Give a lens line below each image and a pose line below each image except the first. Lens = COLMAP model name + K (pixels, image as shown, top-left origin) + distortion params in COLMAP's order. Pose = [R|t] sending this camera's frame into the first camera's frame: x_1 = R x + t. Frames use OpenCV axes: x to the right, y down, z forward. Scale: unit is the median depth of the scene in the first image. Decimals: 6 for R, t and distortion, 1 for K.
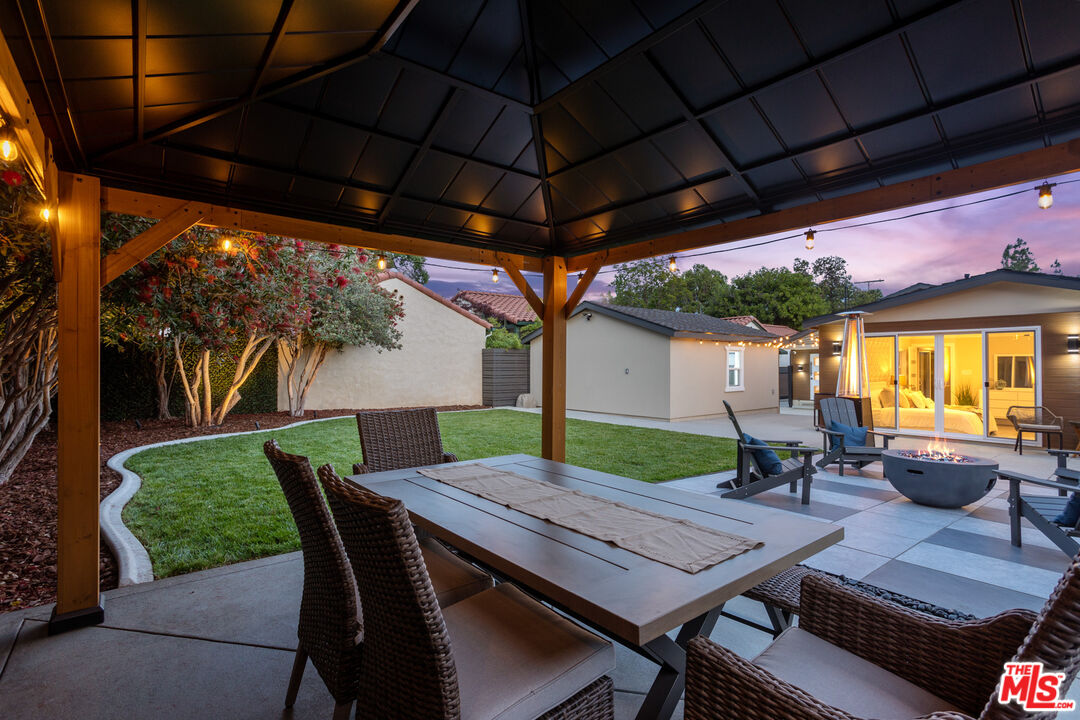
lens RADIAL K [[519.1, 0, 540.0], [0, 519.1, 360.0], [0, 0, 1]] dist [-0.051603, 0.031251]
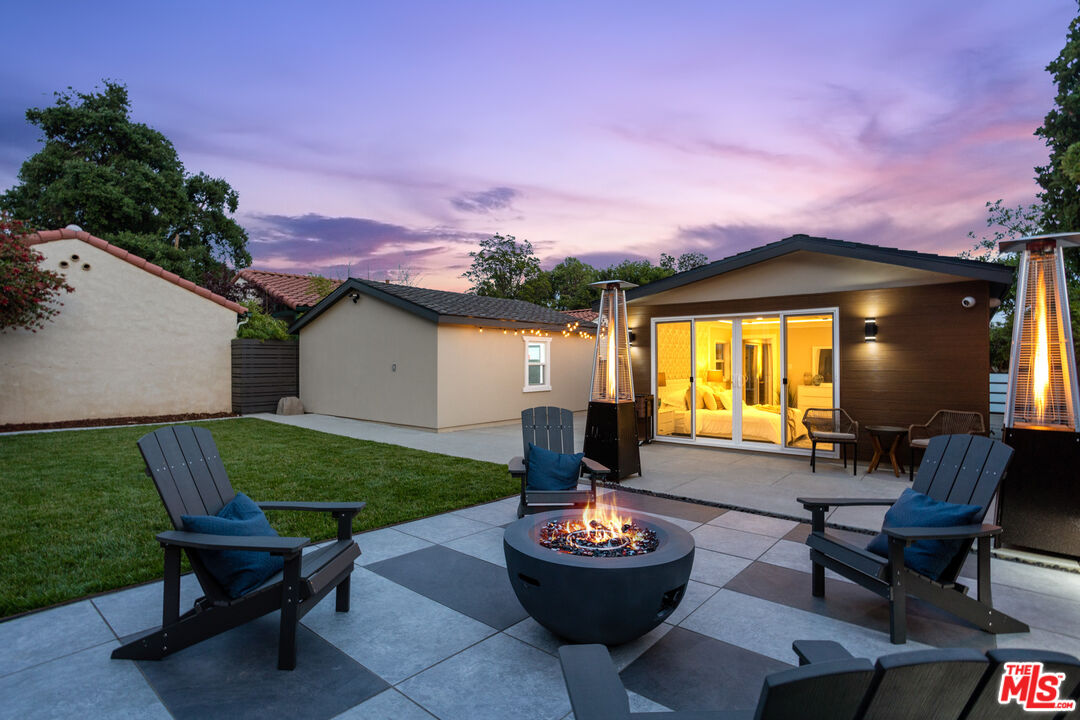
lens RADIAL K [[524.1, 0, 540.0], [0, 524.1, 360.0], [0, 0, 1]] dist [-0.033222, 0.000562]
pose [[0.980011, -0.002998, 0.198922, 0.197262], [0.001802, 0.999979, 0.006196, 0.005199], [-0.198937, -0.005713, 0.979996, 0.160900]]
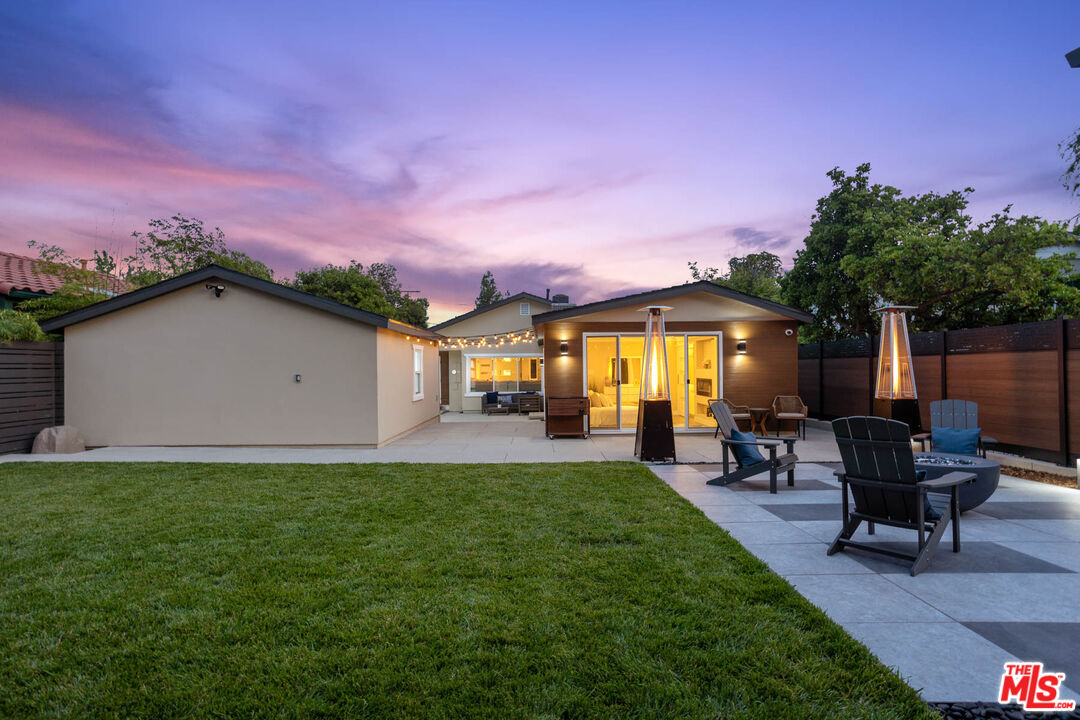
lens RADIAL K [[519.1, 0, 540.0], [0, 519.1, 360.0], [0, 0, 1]] dist [-0.051603, 0.031251]
pose [[0.628543, 0.002025, 0.777772, -0.127765], [0.004614, 0.999969, -0.006333, 0.003348], [-0.777761, 0.007569, 0.628514, 0.306627]]
